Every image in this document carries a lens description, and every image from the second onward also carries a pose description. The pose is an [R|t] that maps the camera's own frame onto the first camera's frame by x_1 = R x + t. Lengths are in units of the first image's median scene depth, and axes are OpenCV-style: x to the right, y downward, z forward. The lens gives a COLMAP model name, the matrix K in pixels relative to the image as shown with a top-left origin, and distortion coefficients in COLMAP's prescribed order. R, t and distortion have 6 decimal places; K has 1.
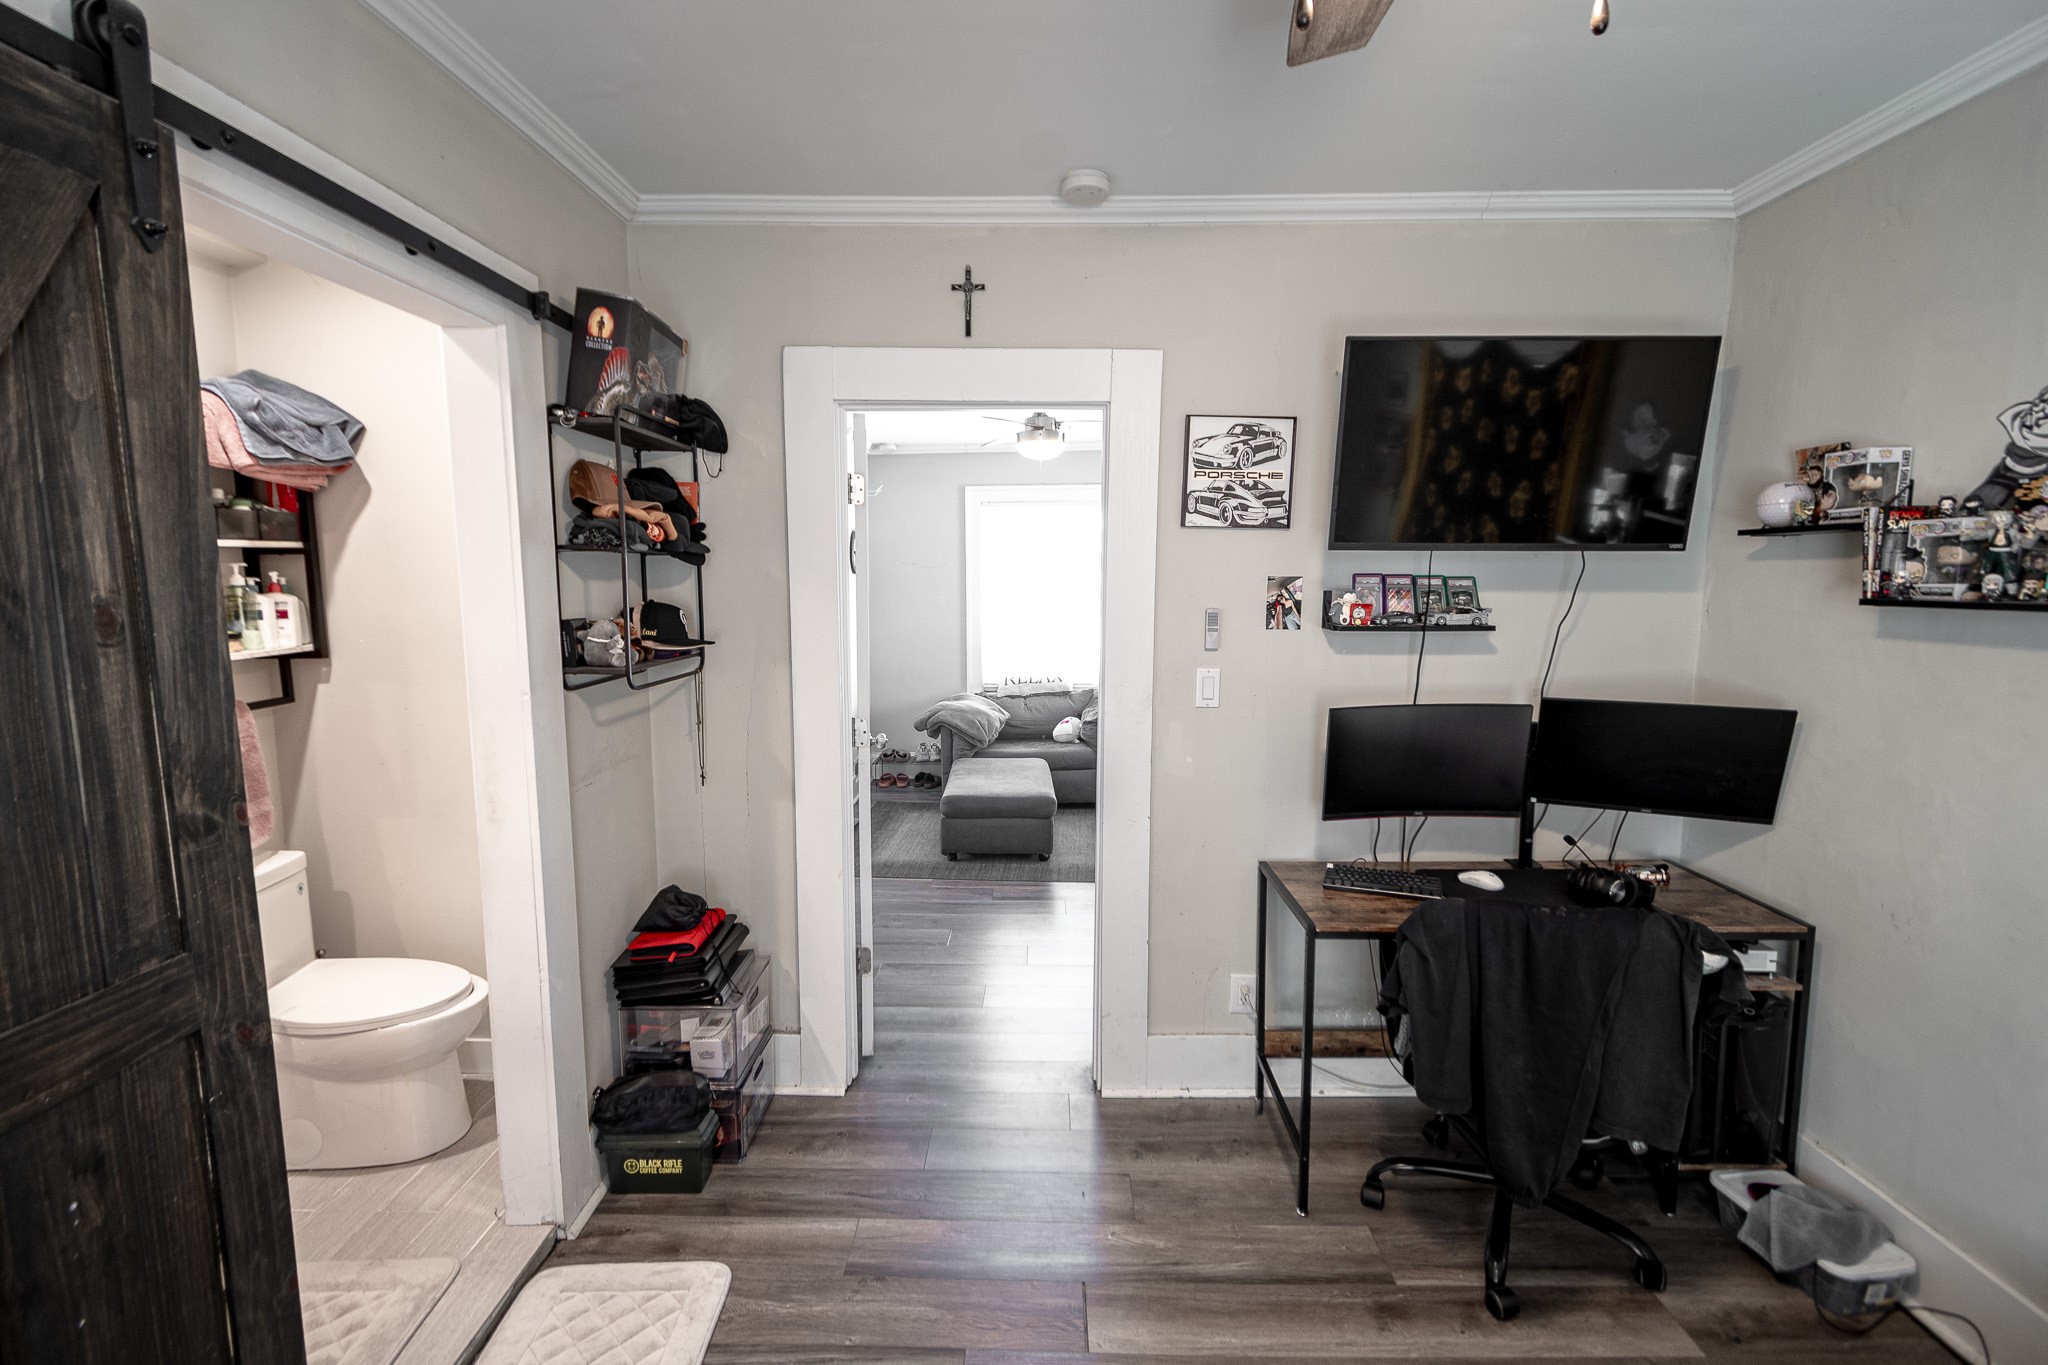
lens RADIAL K [[901.4, 0, 1022.8], [0, 901.4, 680.4], [0, 0, 1]] dist [0.007583, -0.004497]
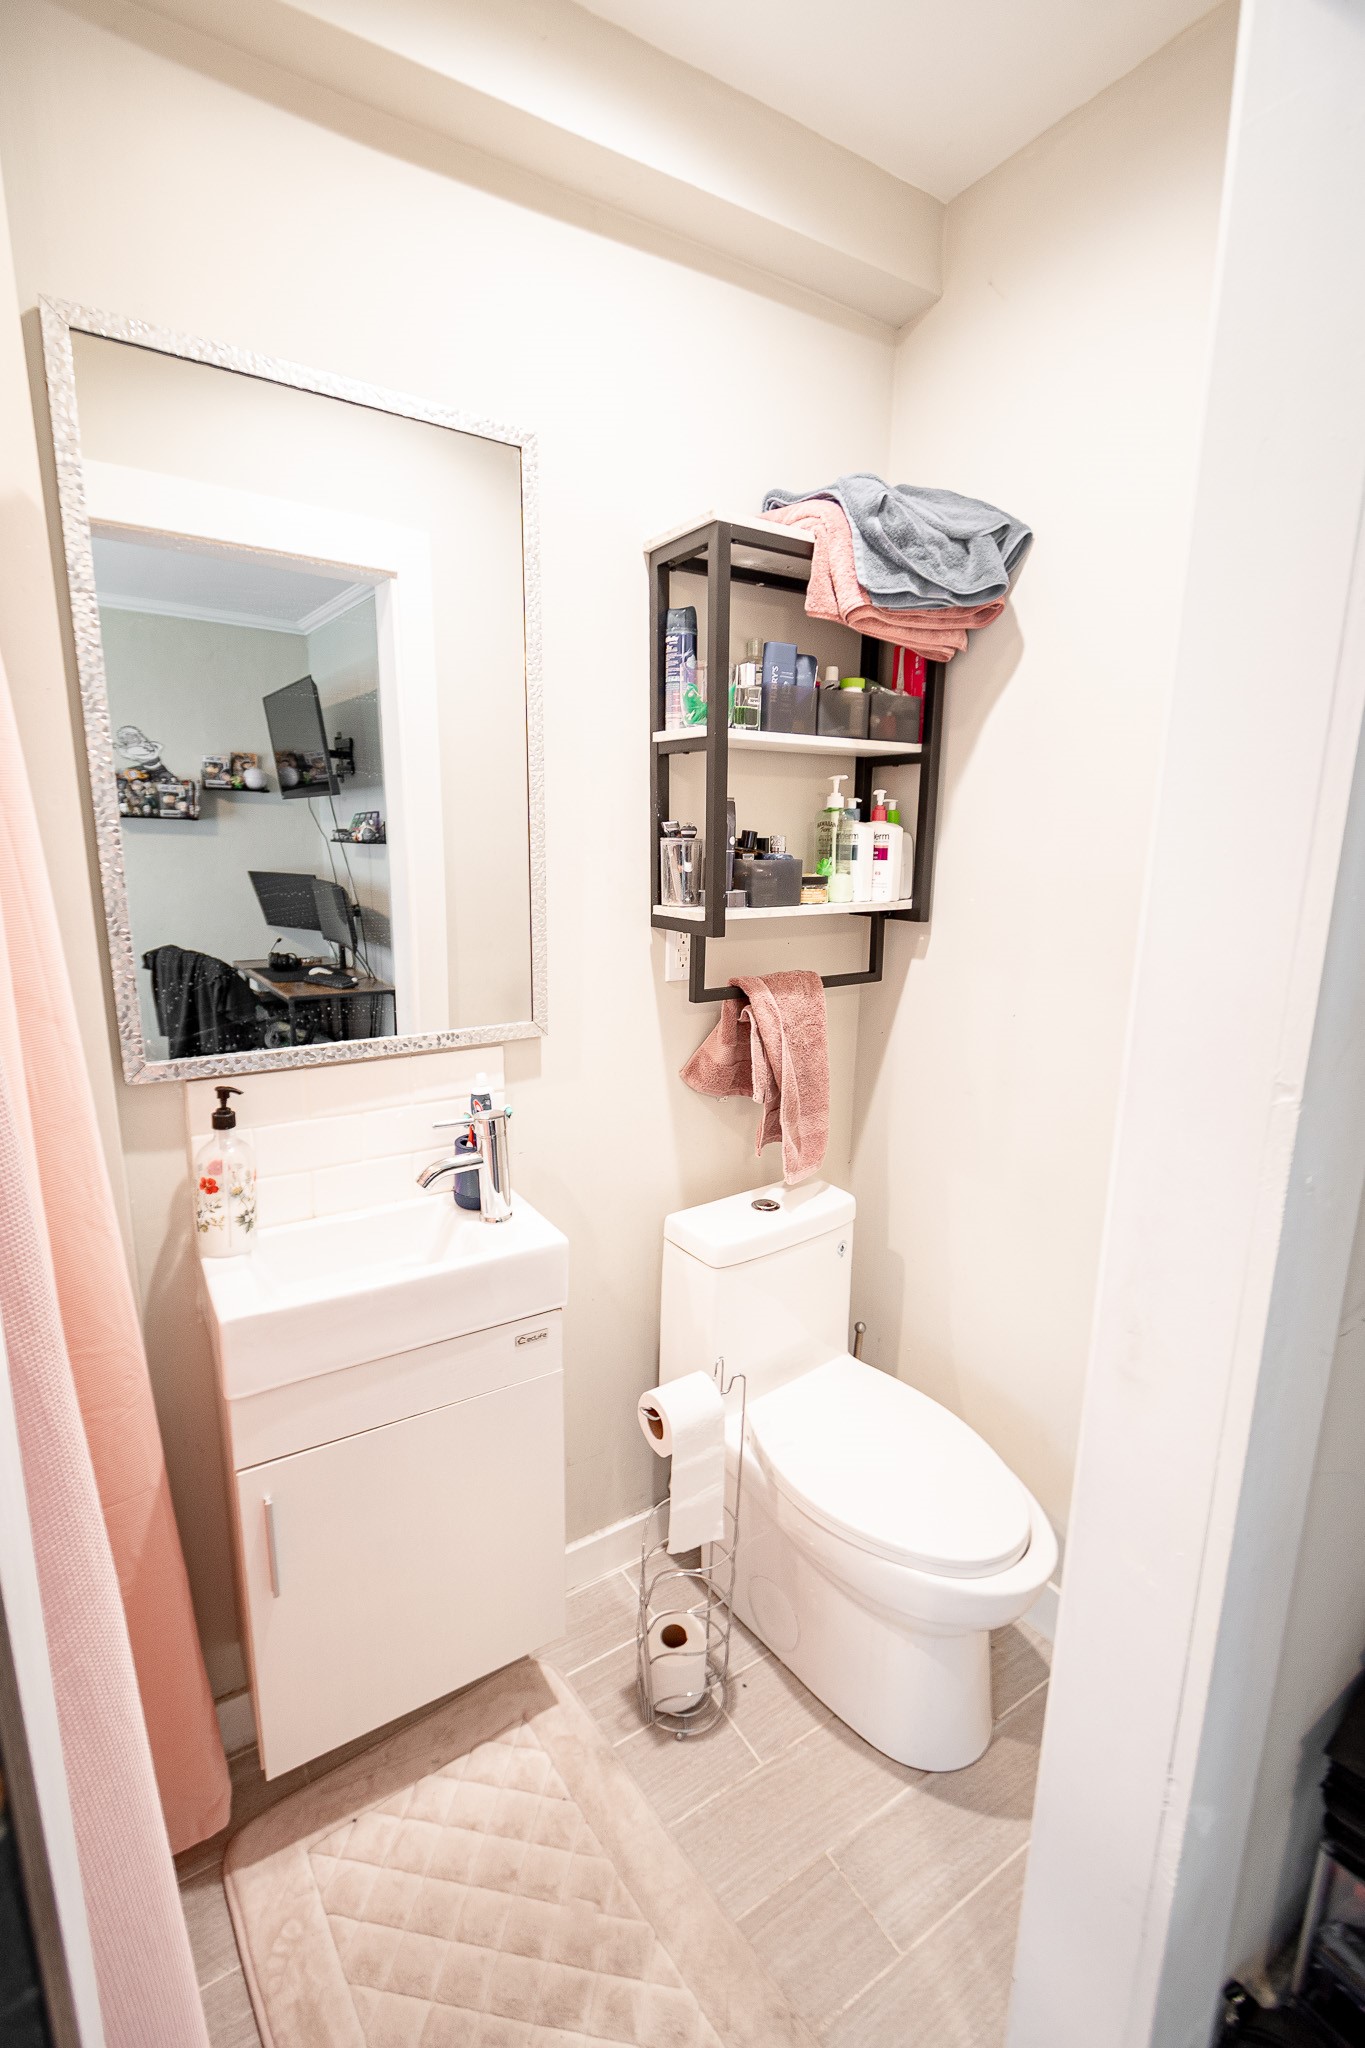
lens RADIAL K [[901.4, 0, 682.1], [0, 901.4, 1017.8], [0, 0, 1]] dist [0.007583, -0.004497]
pose [[0.544993, 0.175042, -0.819965, -0.323090], [-0.115740, 0.984308, 0.133198, -0.024169], [0.830414, 0.022311, 0.556700, 0.501954]]
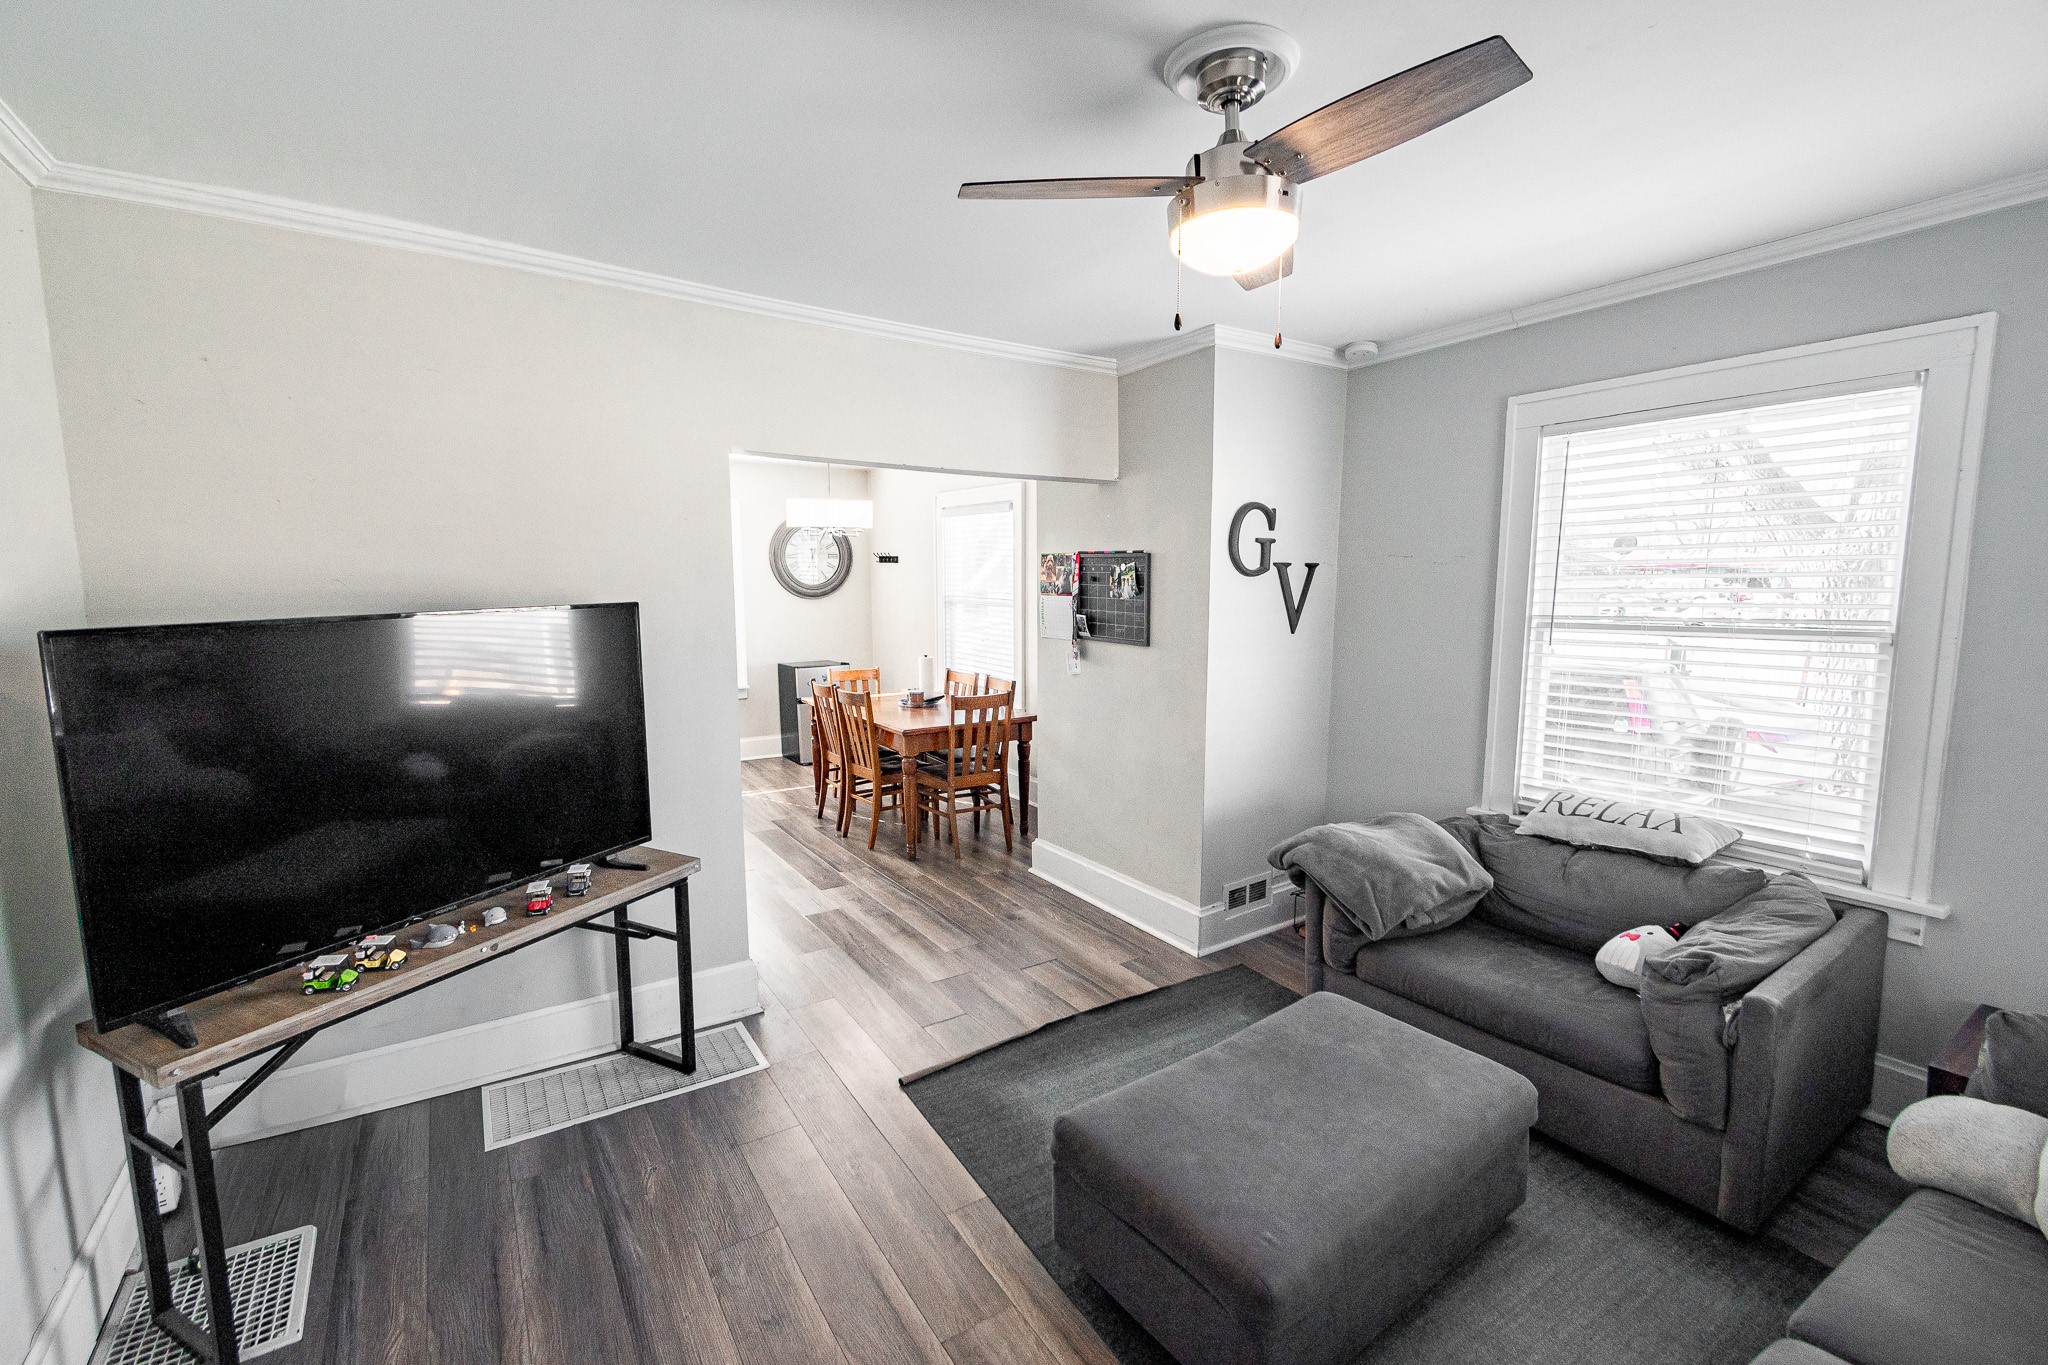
lens RADIAL K [[901.4, 0, 1022.8], [0, 901.4, 680.4], [0, 0, 1]] dist [0.007583, -0.004497]
pose [[0.543807, 0.091914, -0.834162, 0.632018], [-0.096716, 0.994225, 0.046500, -0.167789], [0.833619, 0.055390, 0.549556, 1.495774]]
